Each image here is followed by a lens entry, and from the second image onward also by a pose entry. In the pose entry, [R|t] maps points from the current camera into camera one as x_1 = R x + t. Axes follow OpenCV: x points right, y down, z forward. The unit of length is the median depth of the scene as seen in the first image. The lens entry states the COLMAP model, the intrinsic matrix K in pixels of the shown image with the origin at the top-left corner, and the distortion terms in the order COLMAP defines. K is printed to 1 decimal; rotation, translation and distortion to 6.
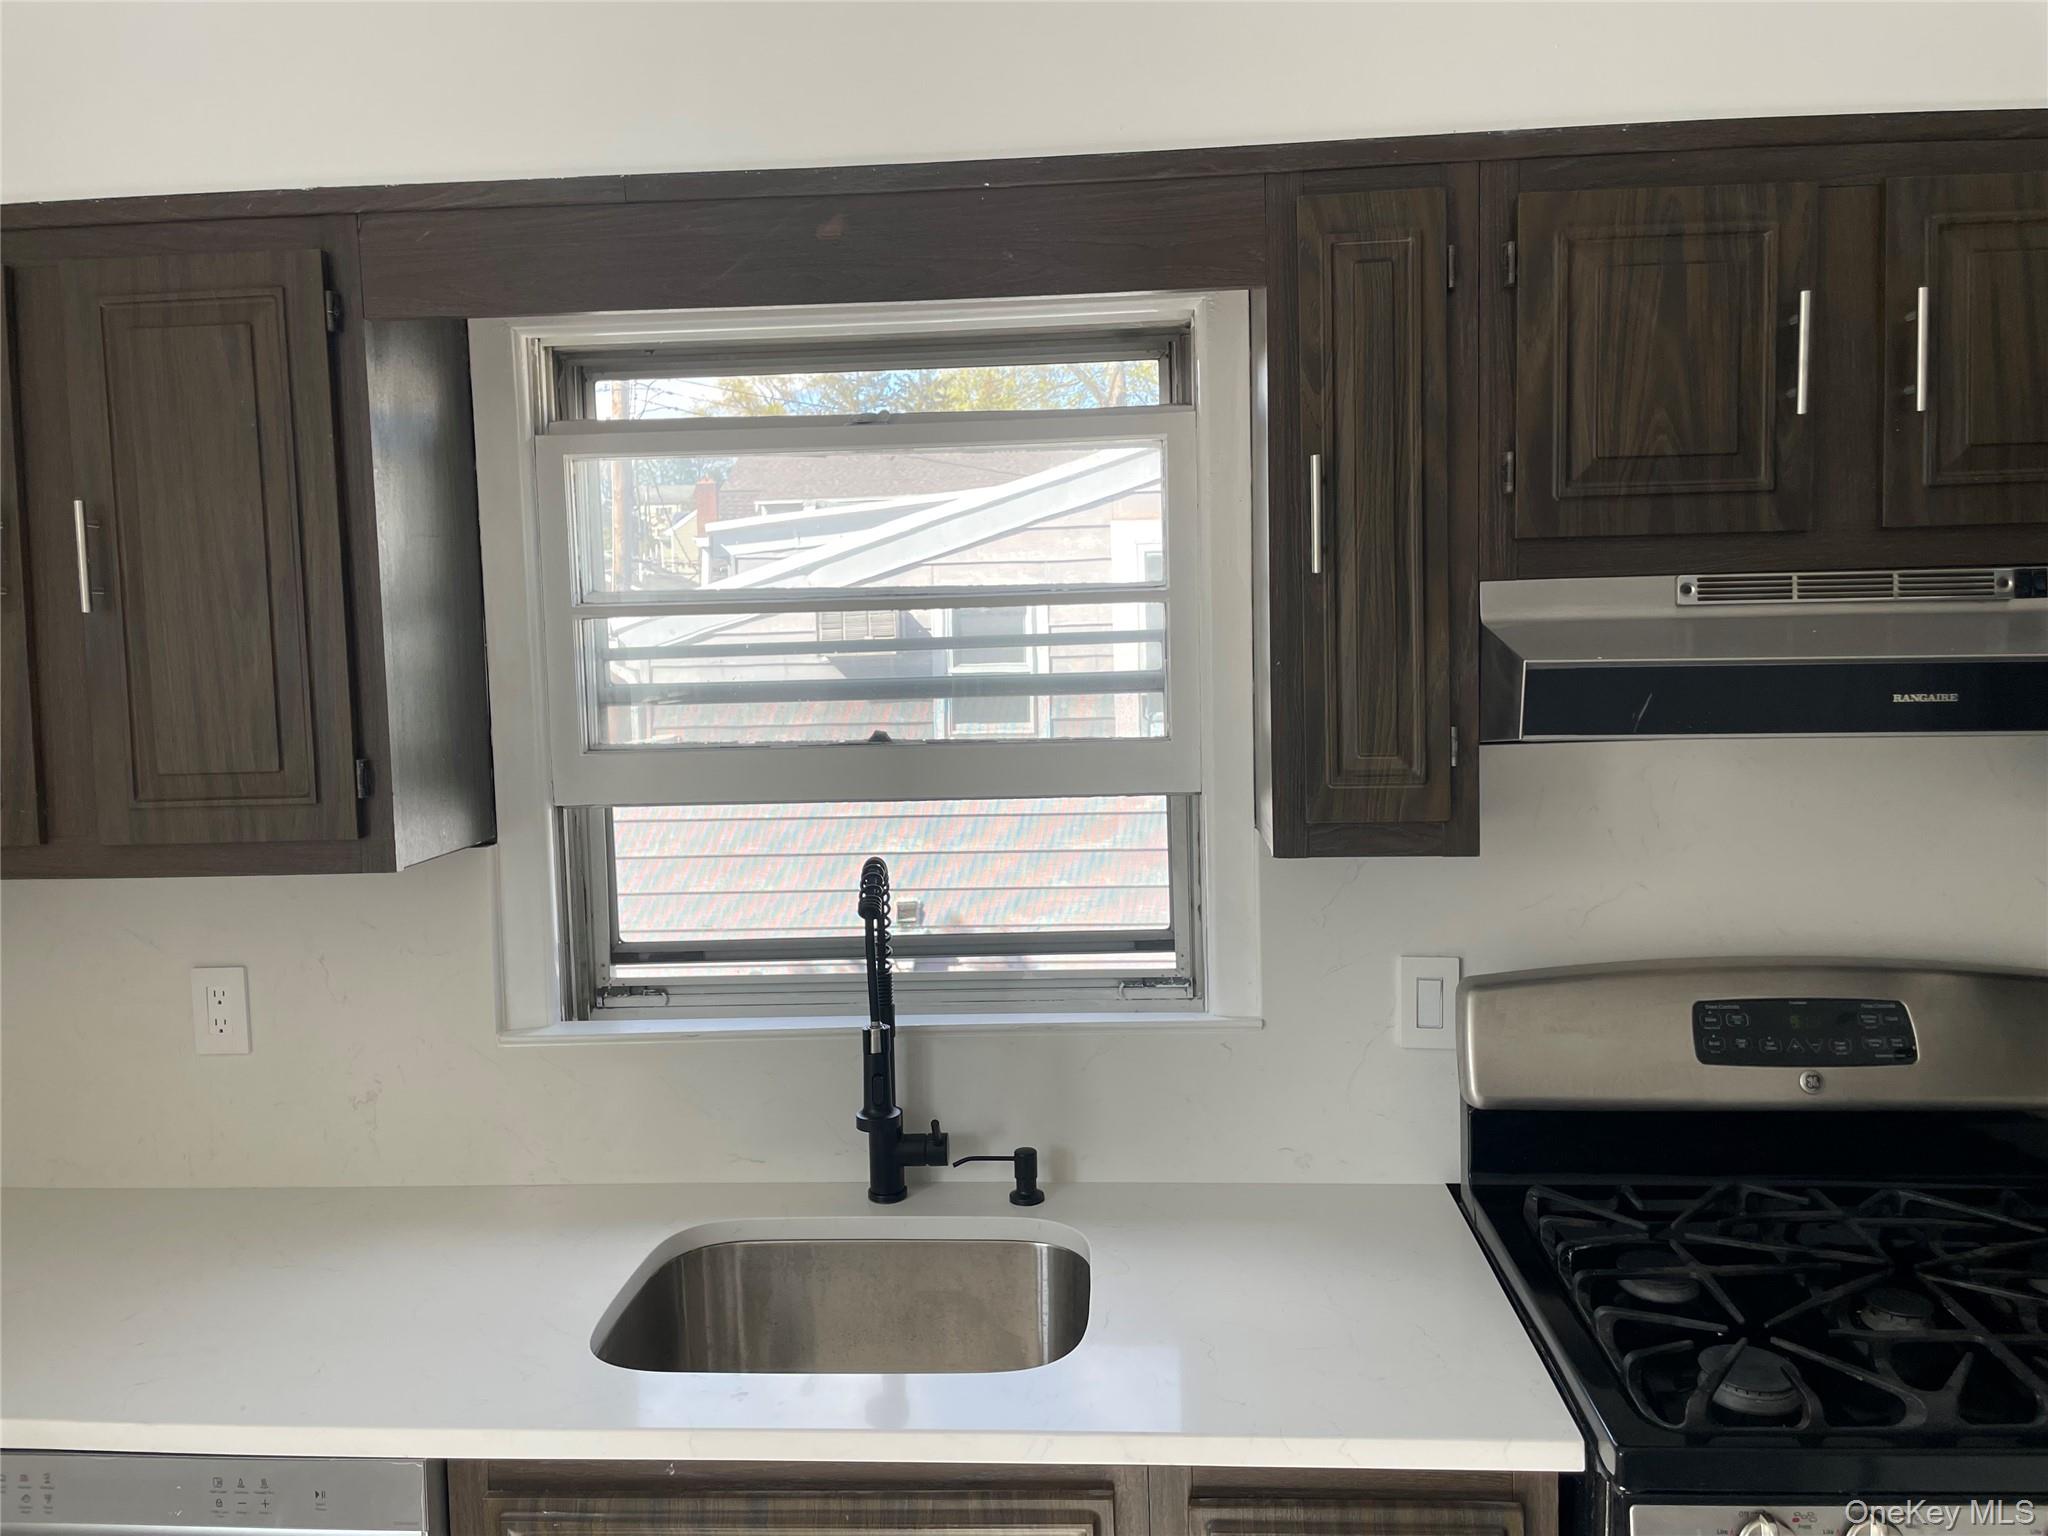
lens RADIAL K [[1564.7, 0, 1001.8], [0, 1564.7, 751.8], [0, 0, 1]] dist [0.101816, -0.131261]
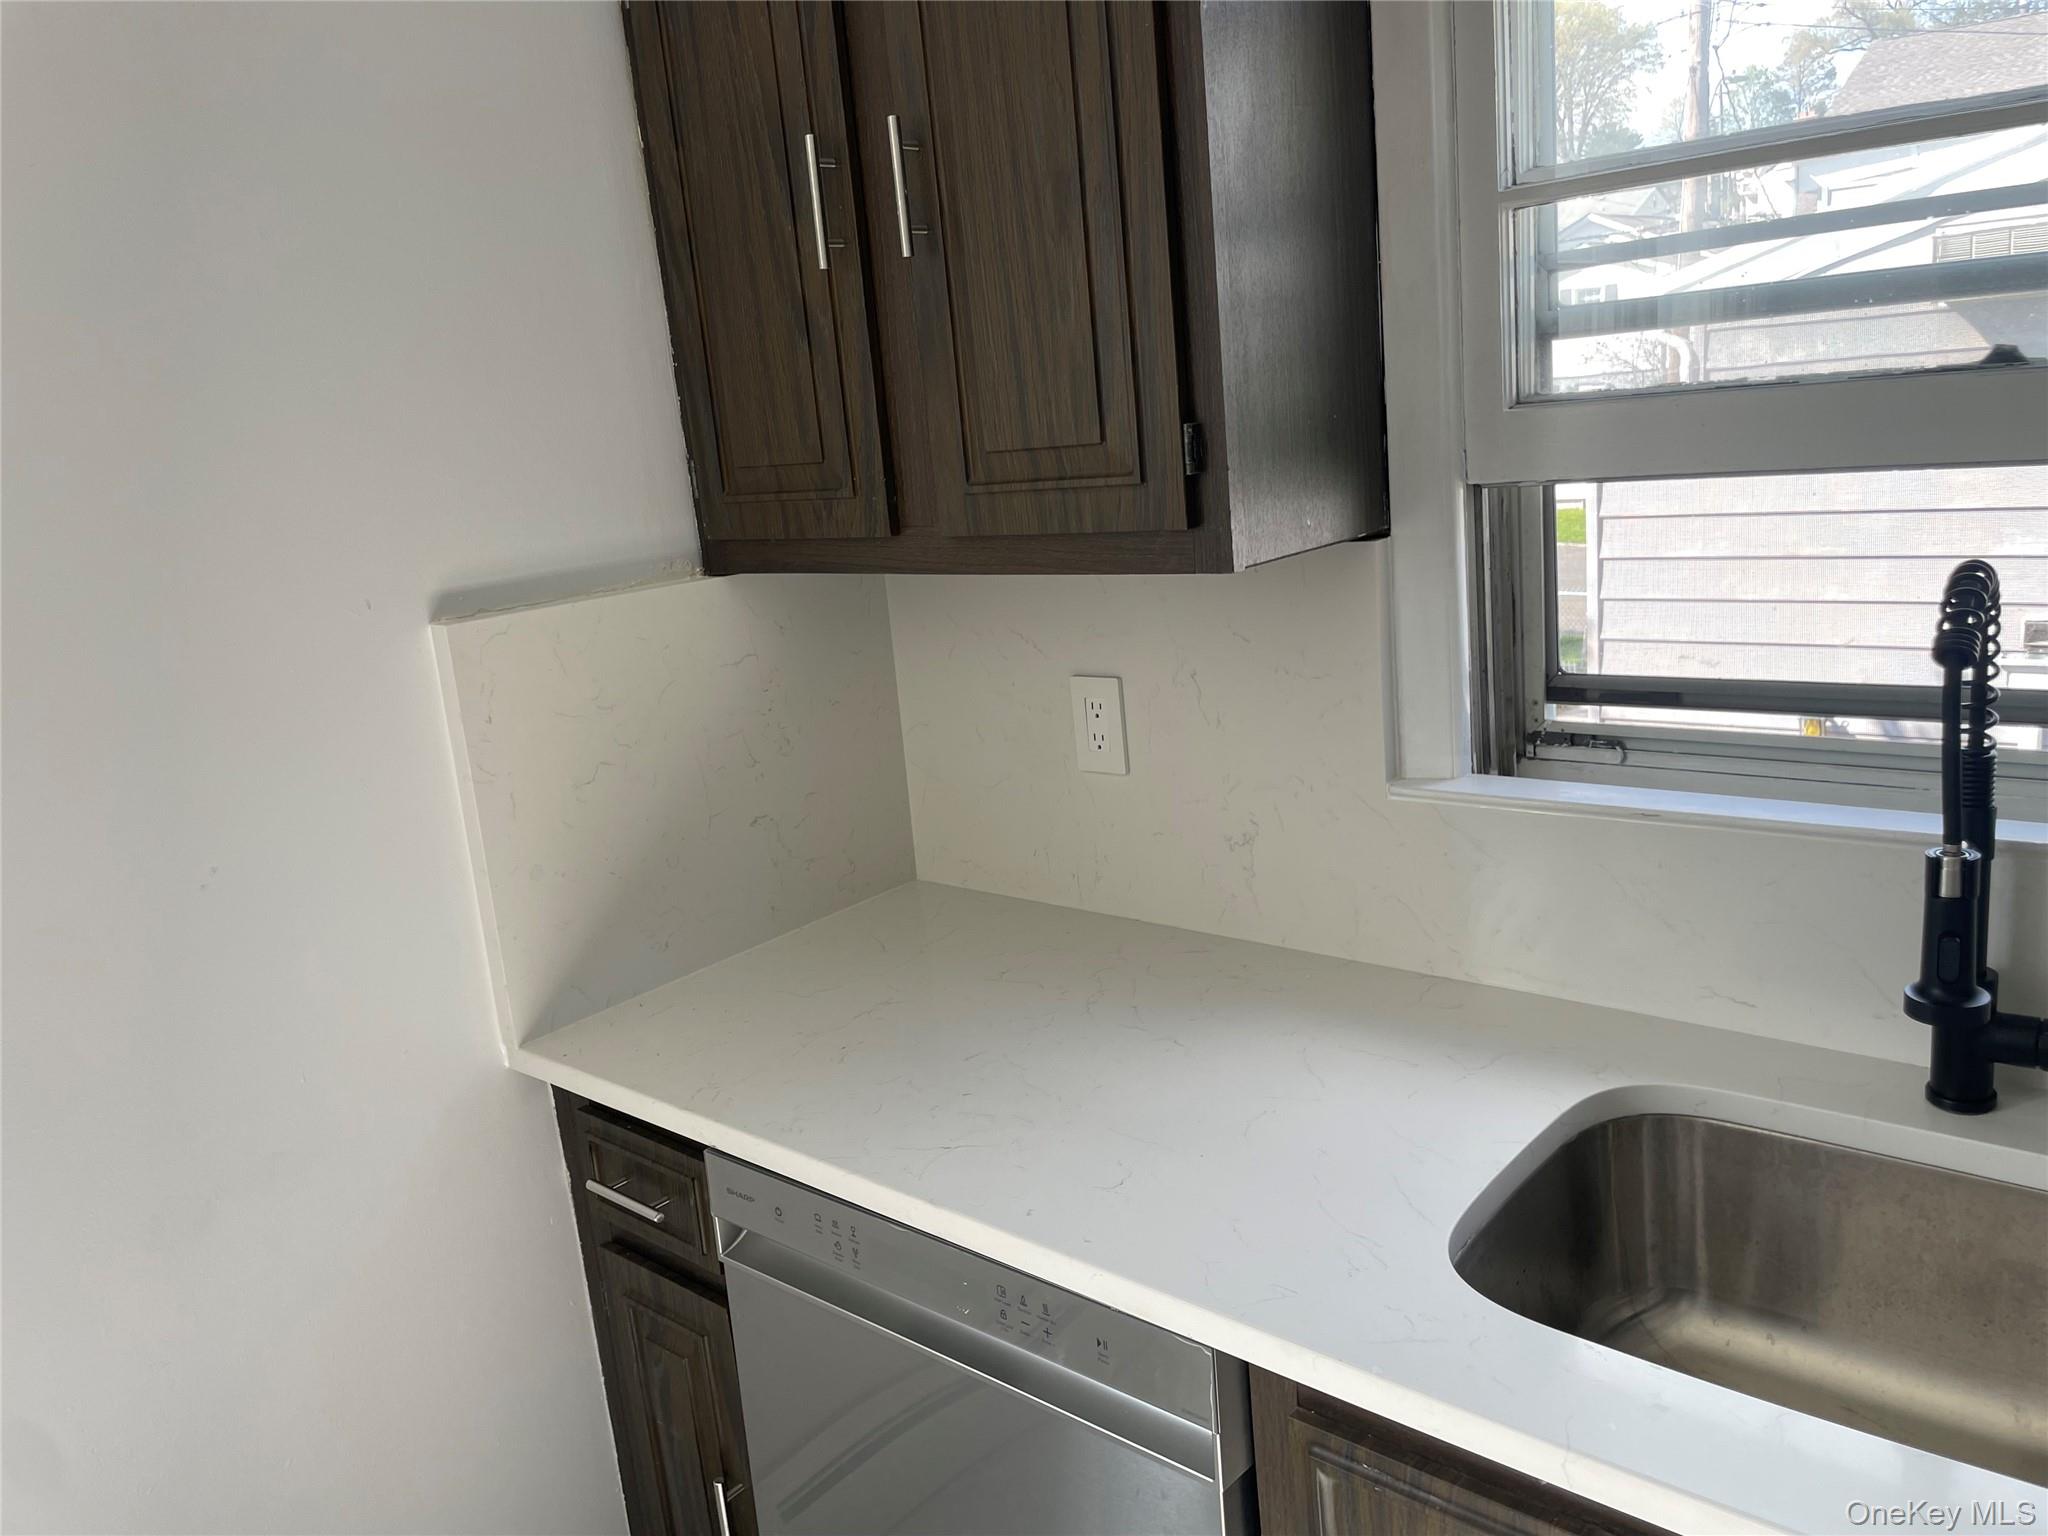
lens RADIAL K [[1564.7, 0, 1001.8], [0, 1564.7, 751.8], [0, 0, 1]] dist [0.101816, -0.131261]
pose [[0.803790, 0.082829, -0.589118, -0.016657], [0.029513, 0.983489, 0.178544, 0.020628], [0.594180, -0.160899, 0.788075, 0.299608]]
